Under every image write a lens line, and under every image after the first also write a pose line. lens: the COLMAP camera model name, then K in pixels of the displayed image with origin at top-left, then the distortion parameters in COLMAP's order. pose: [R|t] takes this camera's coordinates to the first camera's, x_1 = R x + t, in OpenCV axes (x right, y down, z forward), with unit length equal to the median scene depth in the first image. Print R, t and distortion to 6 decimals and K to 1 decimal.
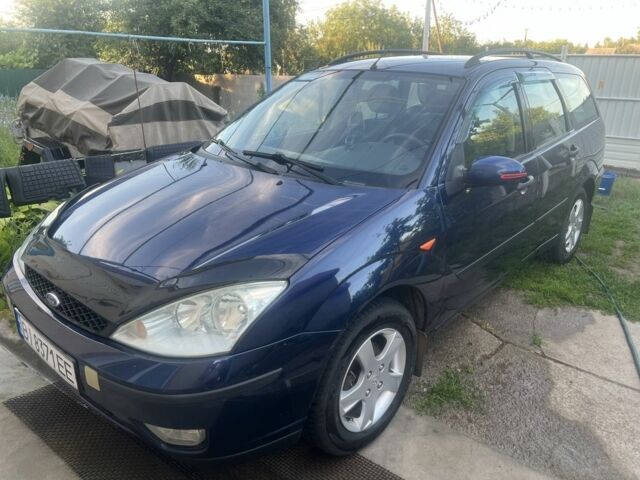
lens RADIAL K [[520.7, 0, 321.9], [0, 520.7, 238.9], [0, 0, 1]] dist [0.028885, -0.036110]
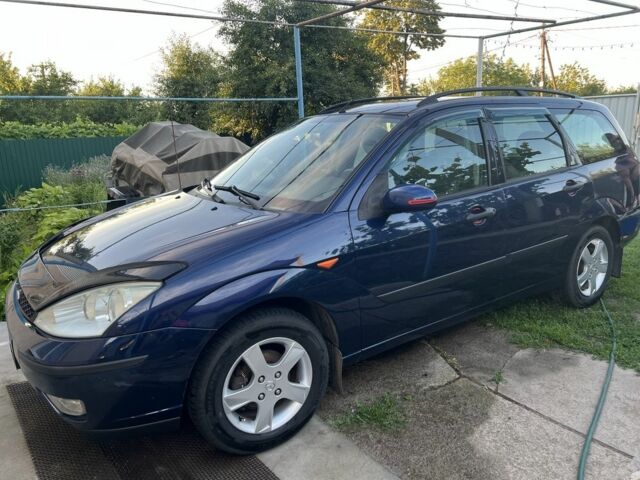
lens RADIAL K [[520.7, 0, 318.3], [0, 520.7, 240.6], [0, 0, 1]] dist [0.028885, -0.036110]
pose [[0.964756, 0.010046, -0.262955, 0.238425], [-0.037825, 0.994188, -0.100793, 0.037450], [0.260414, 0.107187, 0.959529, -0.022894]]
